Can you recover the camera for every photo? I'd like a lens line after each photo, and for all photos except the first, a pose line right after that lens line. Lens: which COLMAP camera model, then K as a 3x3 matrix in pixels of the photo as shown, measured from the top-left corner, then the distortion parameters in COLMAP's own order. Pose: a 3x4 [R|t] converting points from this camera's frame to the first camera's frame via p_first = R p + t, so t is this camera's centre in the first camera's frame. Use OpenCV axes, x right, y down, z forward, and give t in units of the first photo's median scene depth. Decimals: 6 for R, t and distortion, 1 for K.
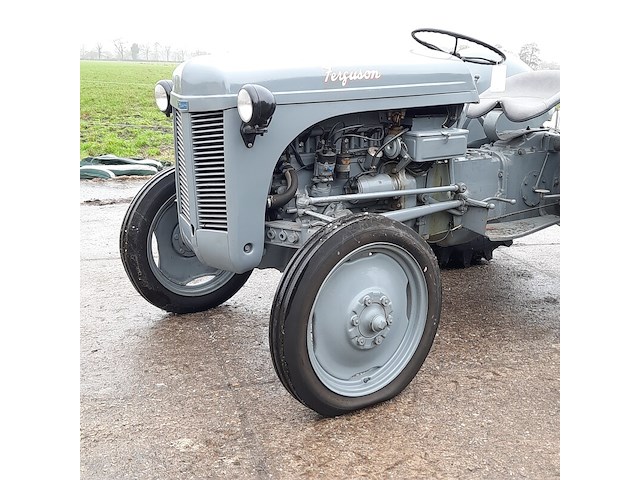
lens RADIAL K [[810.0, 0, 320.0], [0, 810.0, 240.0], [0, 0, 1]] dist [0.215655, -0.745312]
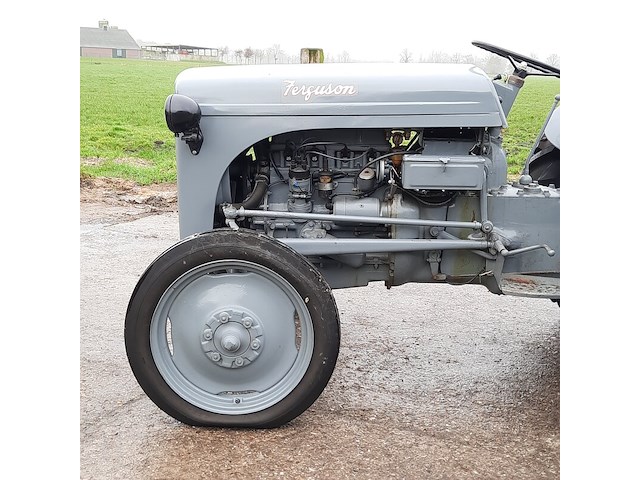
lens RADIAL K [[810.0, 0, 320.0], [0, 810.0, 240.0], [0, 0, 1]] dist [0.215655, -0.745312]
pose [[0.768578, 0.139524, -0.624356, 0.645150], [-0.152071, 0.987800, 0.033544, -0.058759], [0.621419, 0.069166, 0.780419, 0.259870]]
